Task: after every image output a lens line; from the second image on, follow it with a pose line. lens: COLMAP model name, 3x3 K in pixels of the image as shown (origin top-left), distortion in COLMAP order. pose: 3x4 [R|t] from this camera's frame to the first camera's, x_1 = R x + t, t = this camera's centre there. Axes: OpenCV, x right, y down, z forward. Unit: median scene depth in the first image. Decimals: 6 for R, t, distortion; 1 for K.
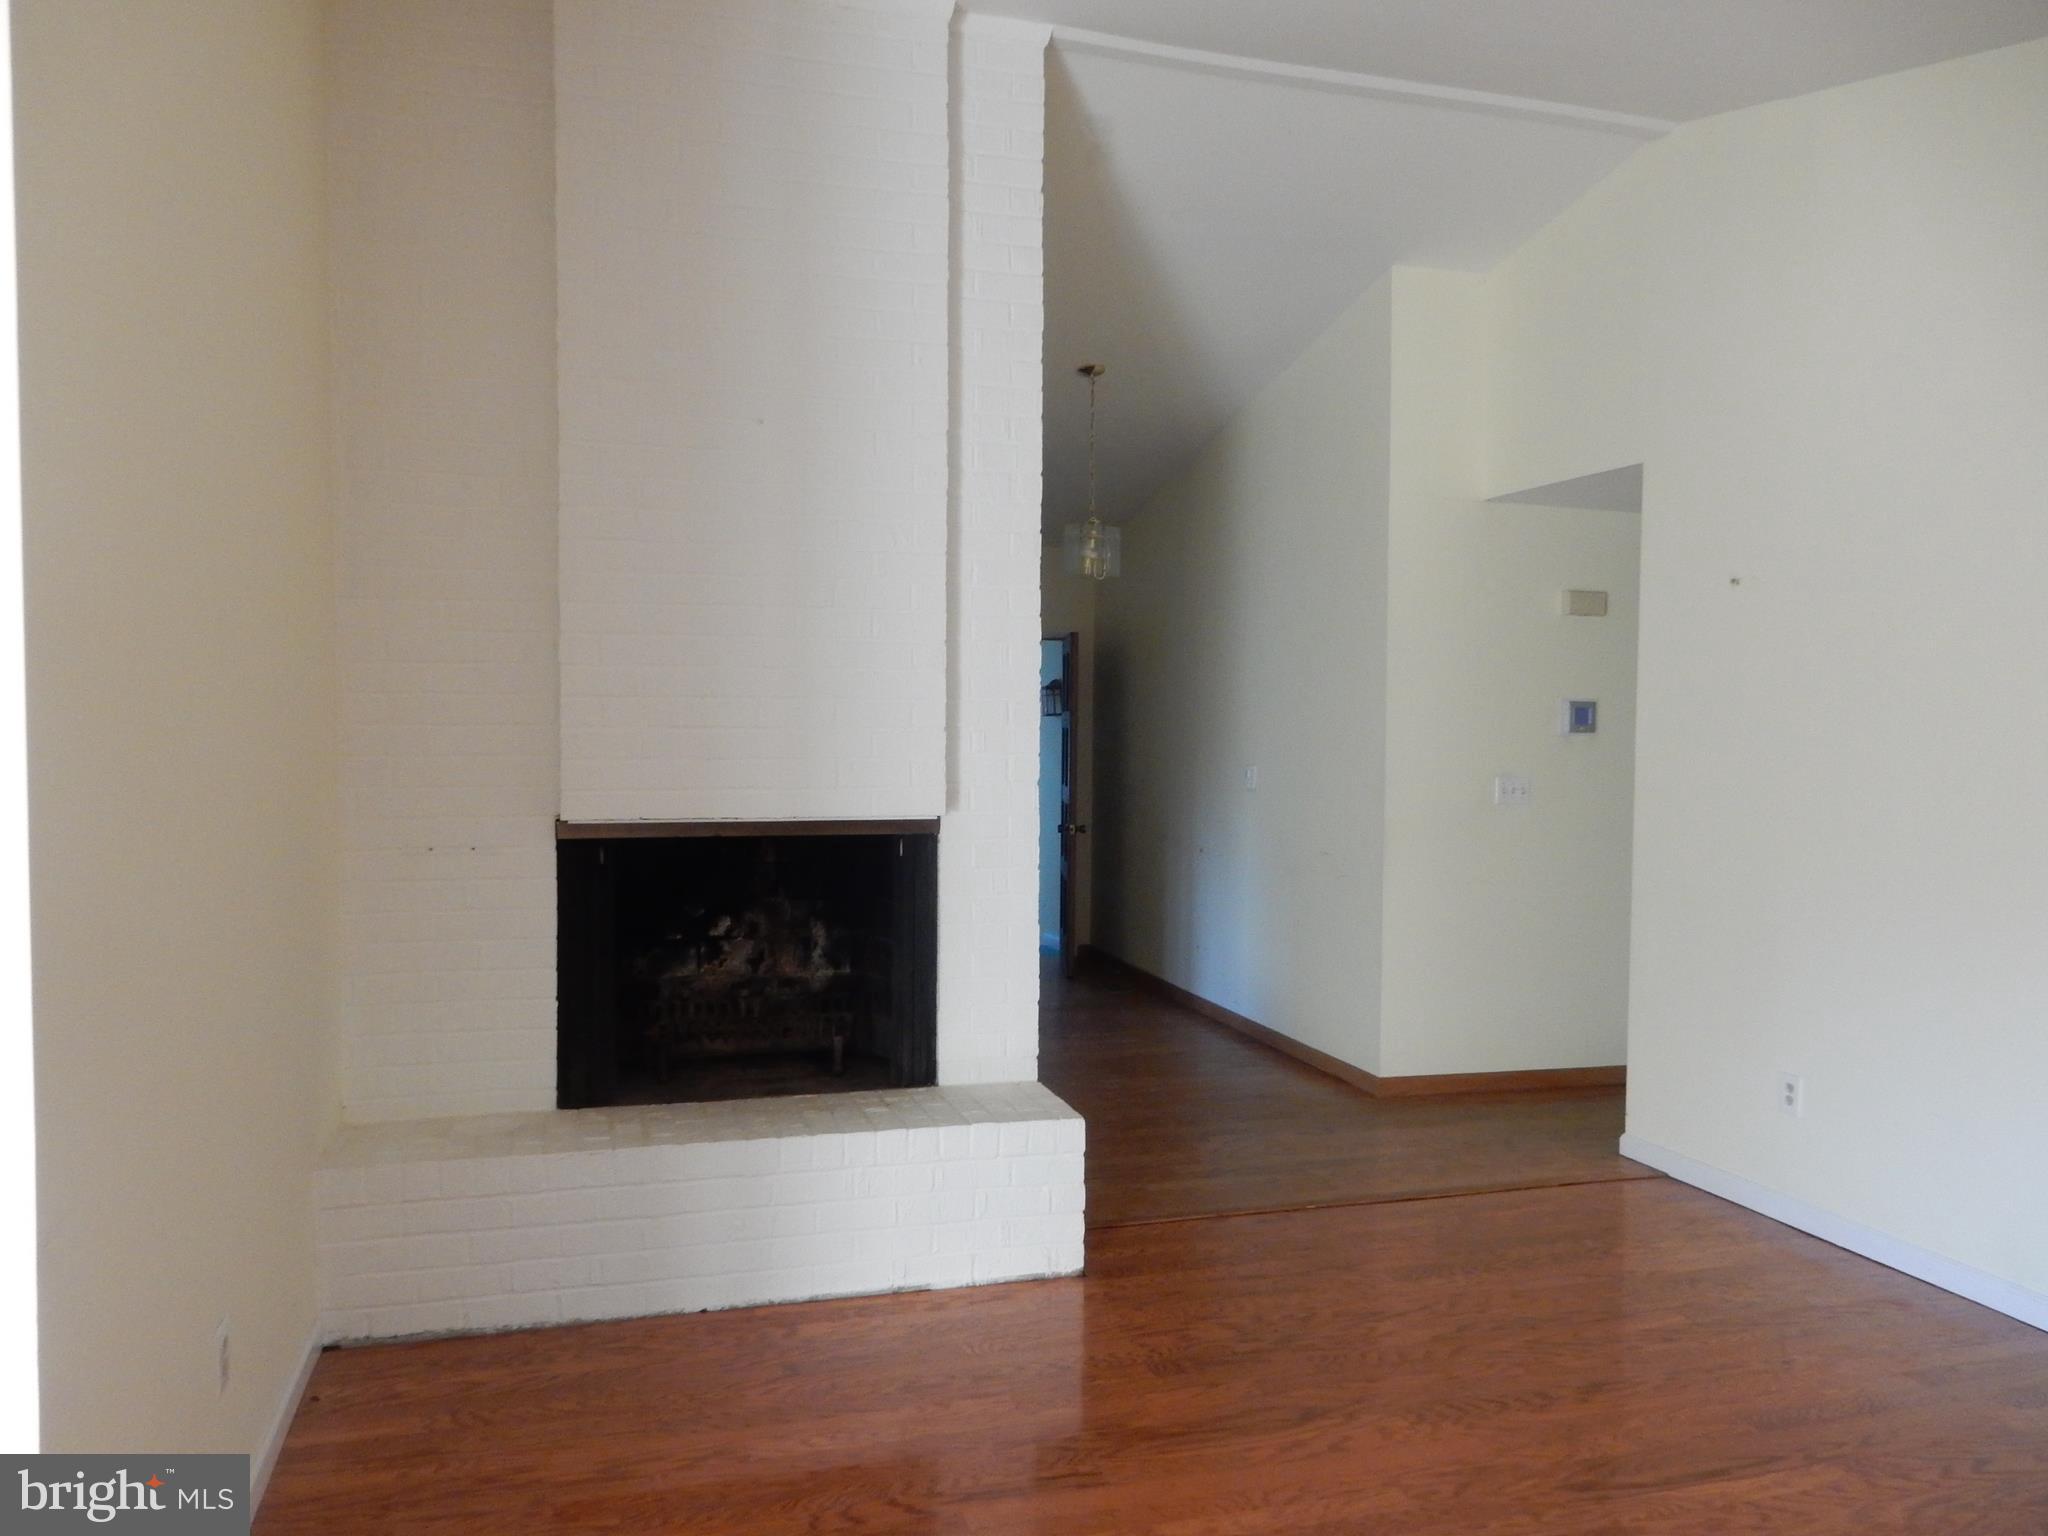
lens RADIAL K [[1524.9, 0, 1024.6], [0, 1524.9, 761.6], [0, 0, 1]] dist [0.000174, 0.002352]
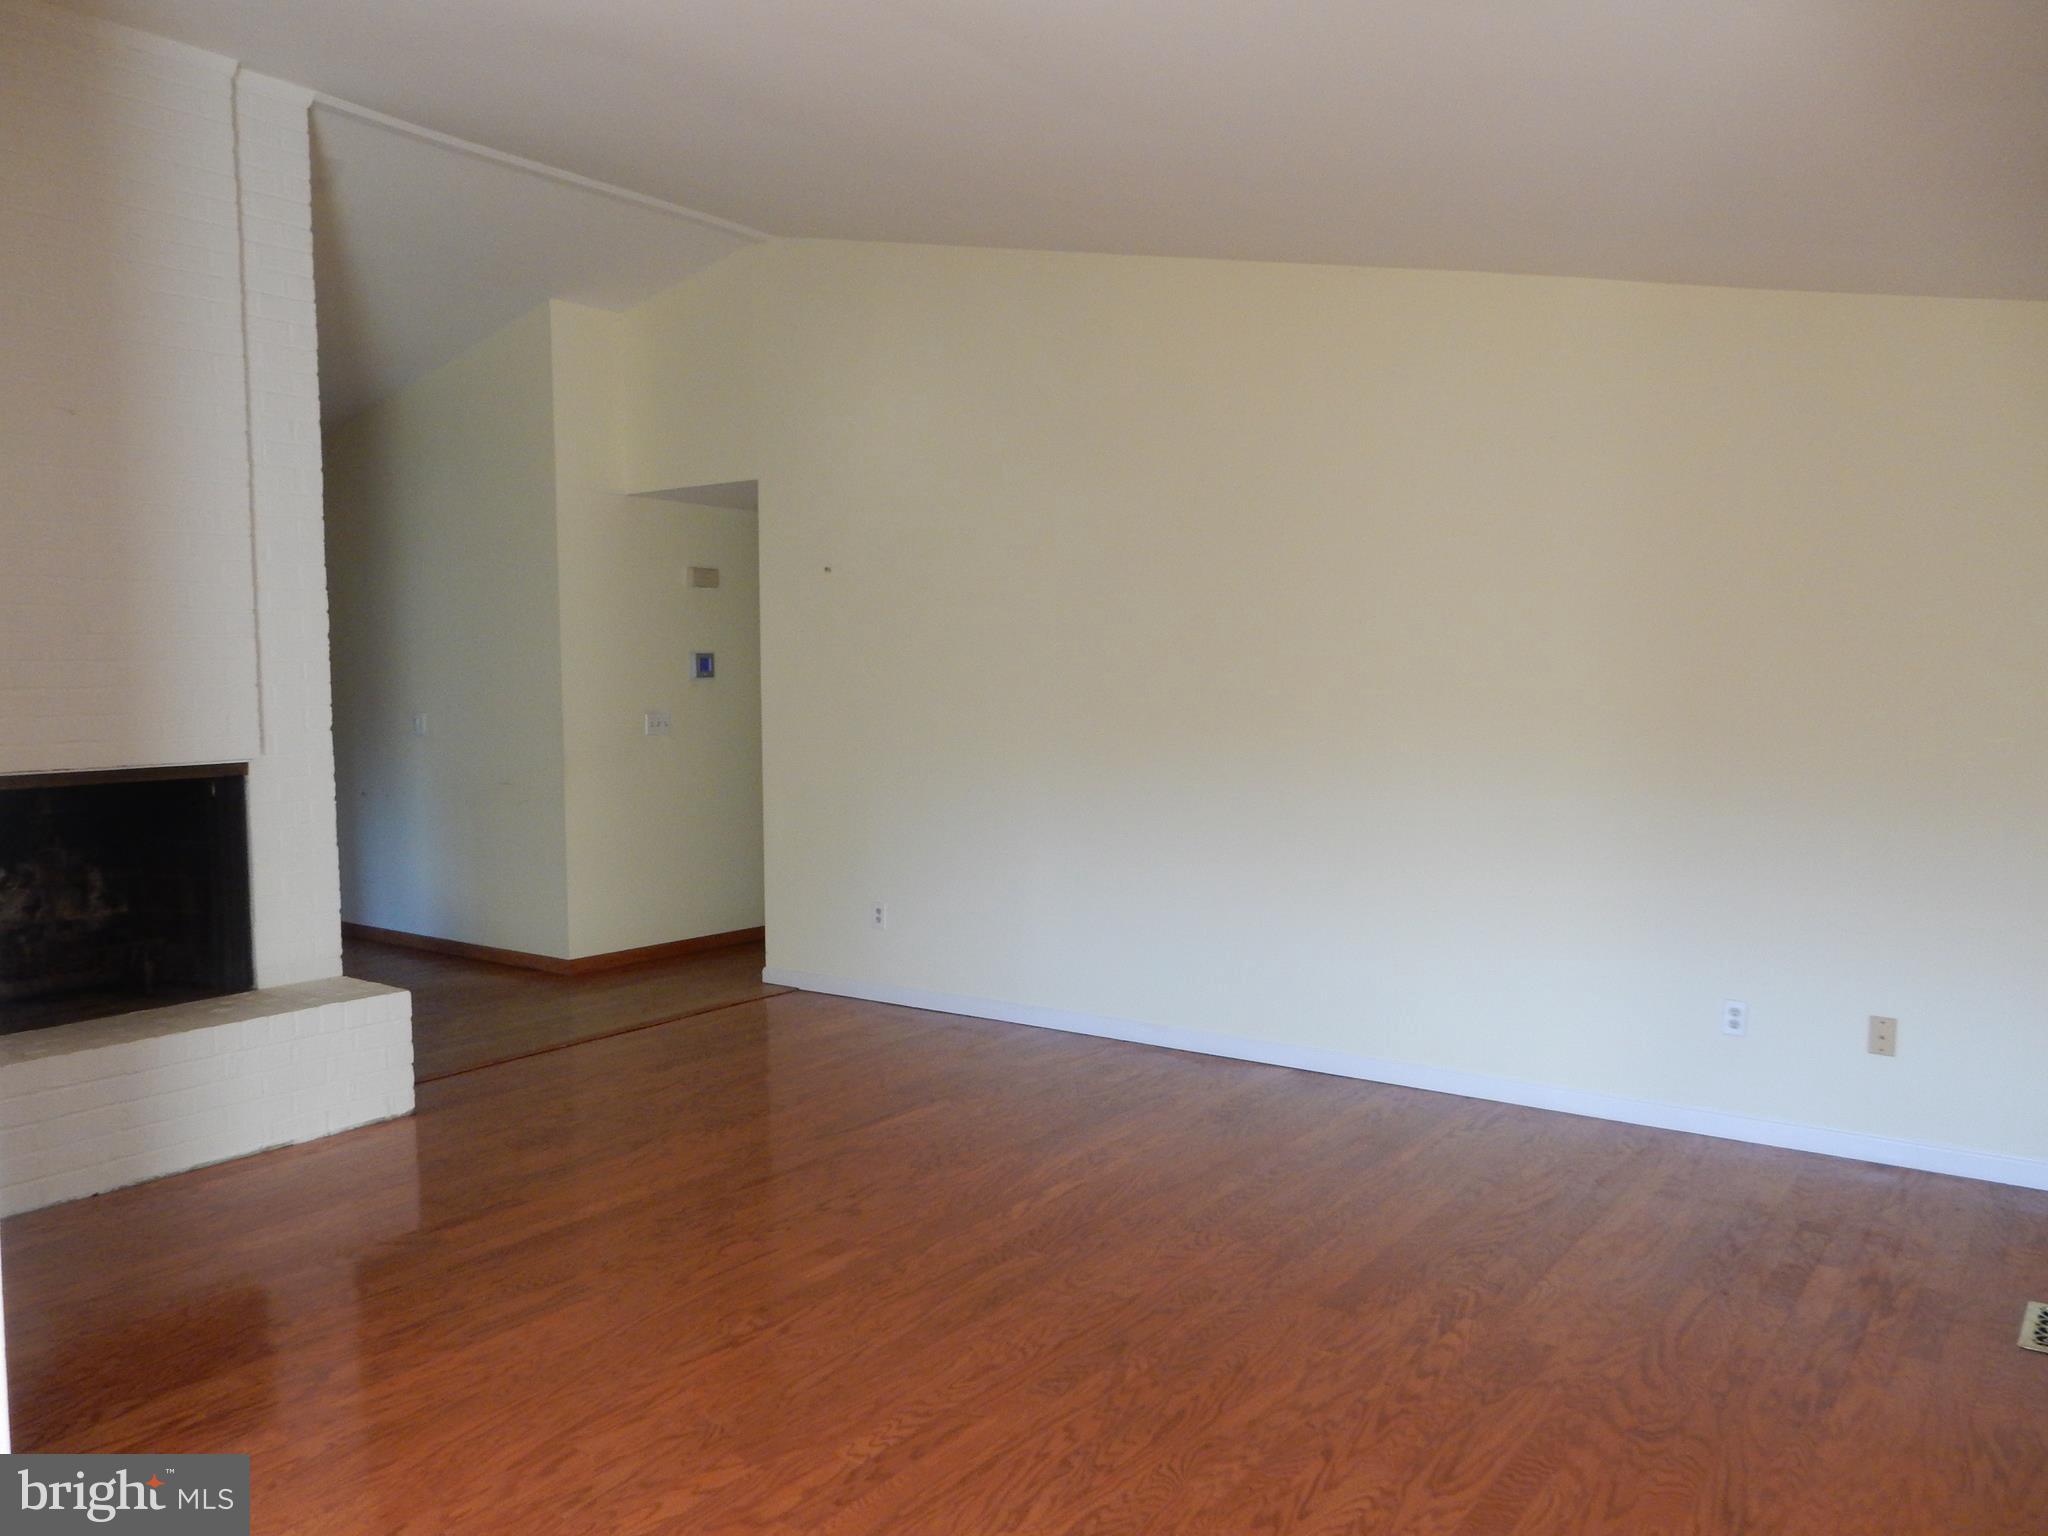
lens RADIAL K [[1524.9, 0, 1024.6], [0, 1524.9, 761.6], [0, 0, 1]] dist [0.000174, 0.002352]
pose [[0.802227, -0.054448, 0.594531, -0.264726], [0.034392, 0.998394, 0.045028, 0.004654], [-0.596028, -0.015676, 0.802811, -0.284559]]
